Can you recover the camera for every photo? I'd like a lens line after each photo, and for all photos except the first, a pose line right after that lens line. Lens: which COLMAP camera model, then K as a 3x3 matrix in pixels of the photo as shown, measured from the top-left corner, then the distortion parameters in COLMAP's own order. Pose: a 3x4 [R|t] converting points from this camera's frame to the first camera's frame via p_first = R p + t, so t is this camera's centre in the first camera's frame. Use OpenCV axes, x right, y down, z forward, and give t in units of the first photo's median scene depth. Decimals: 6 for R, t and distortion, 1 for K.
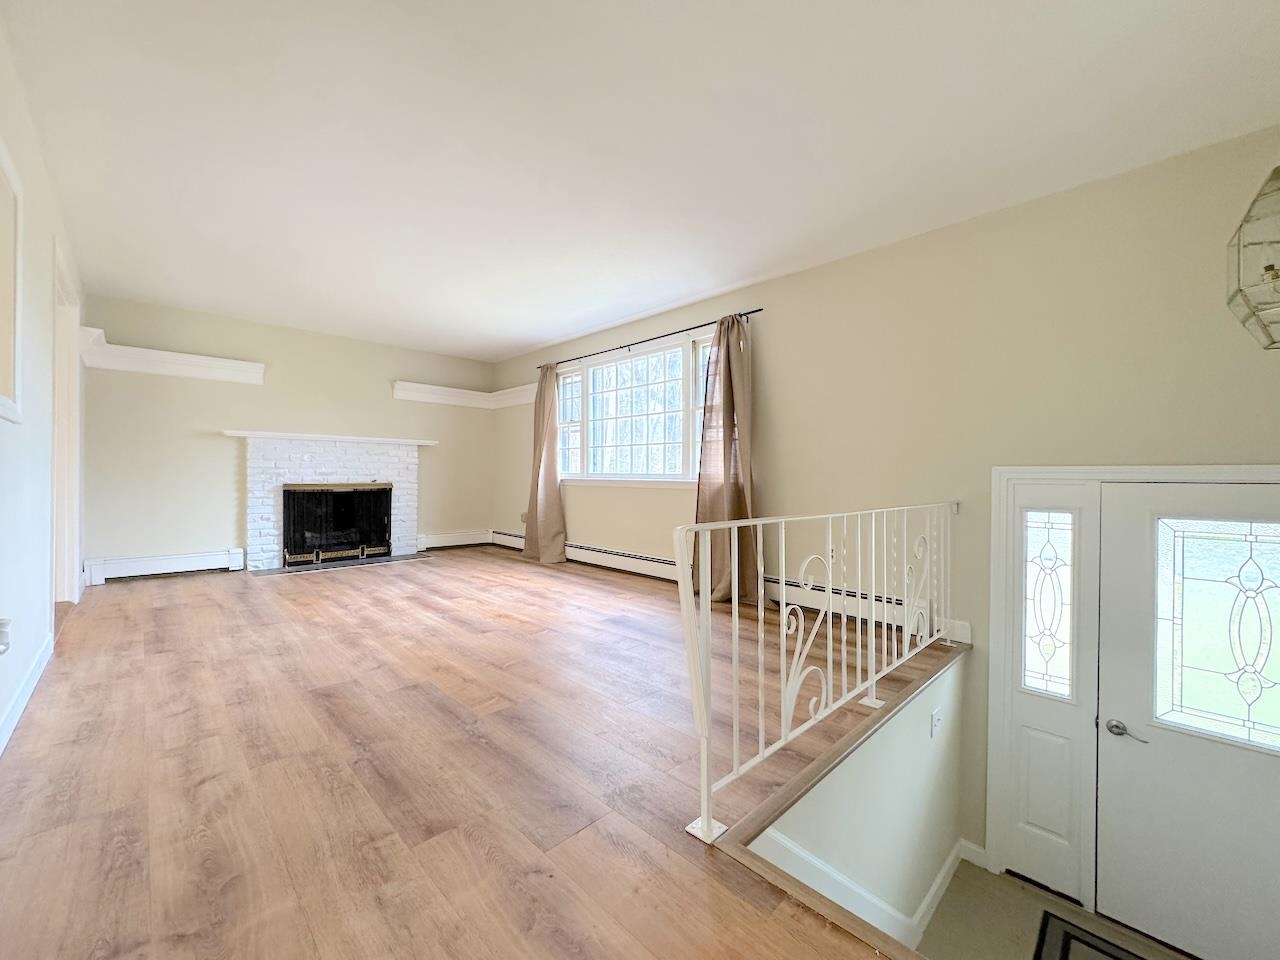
lens RADIAL K [[514.2, 0, 643.6], [0, 514.2, 474.9], [0, 0, 1]] dist [-0.001032, 0.000136]
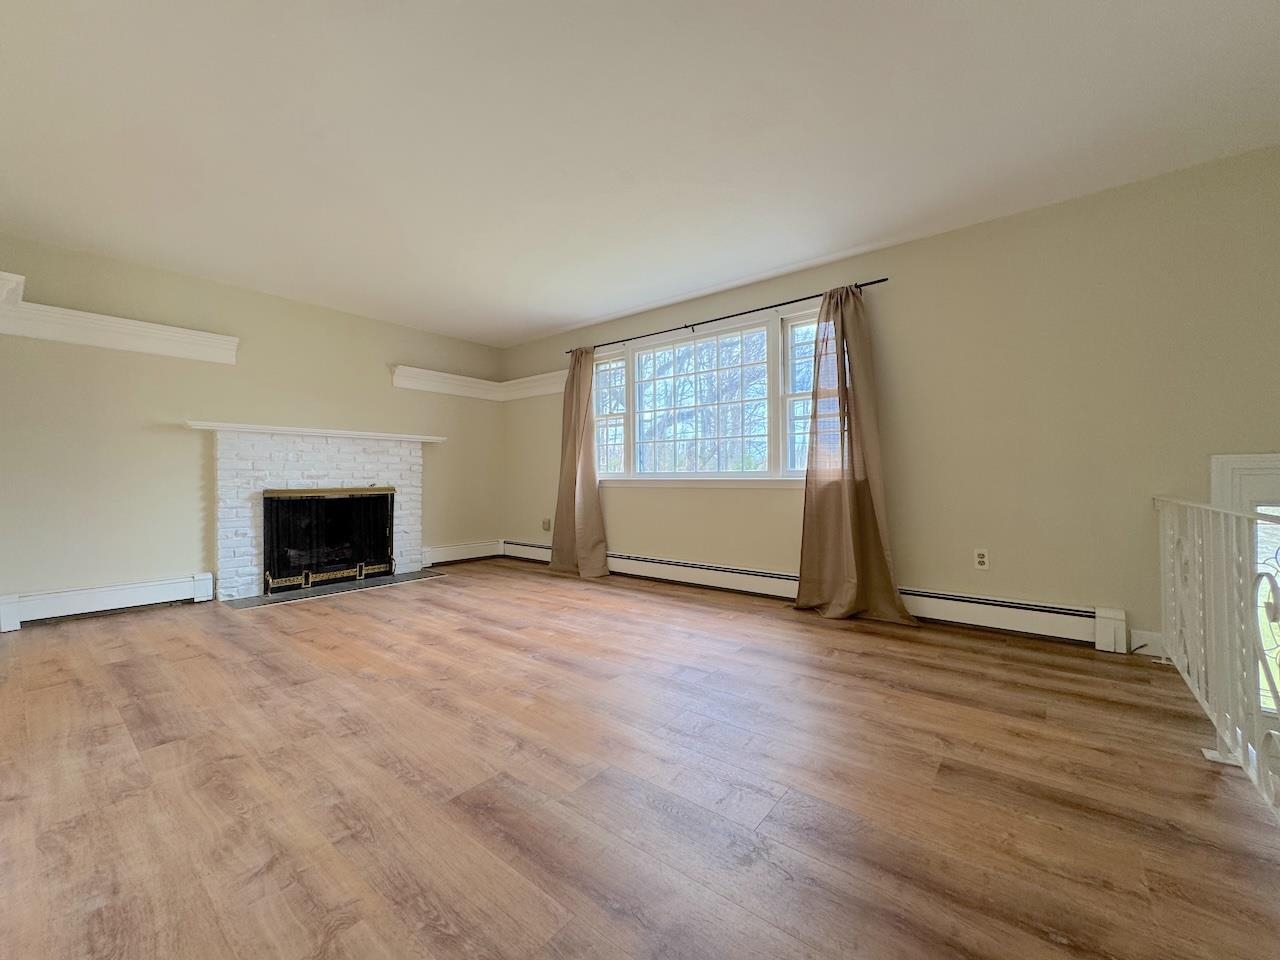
lens RADIAL K [[514.2, 0, 643.6], [0, 514.2, 474.9], [0, 0, 1]] dist [-0.001032, 0.000136]
pose [[0.992975, -0.011227, 0.117793, -0.211704], [0.011907, 0.999916, -0.005073, 0.005545], [-0.117726, 0.006440, 0.993025, 0.141758]]
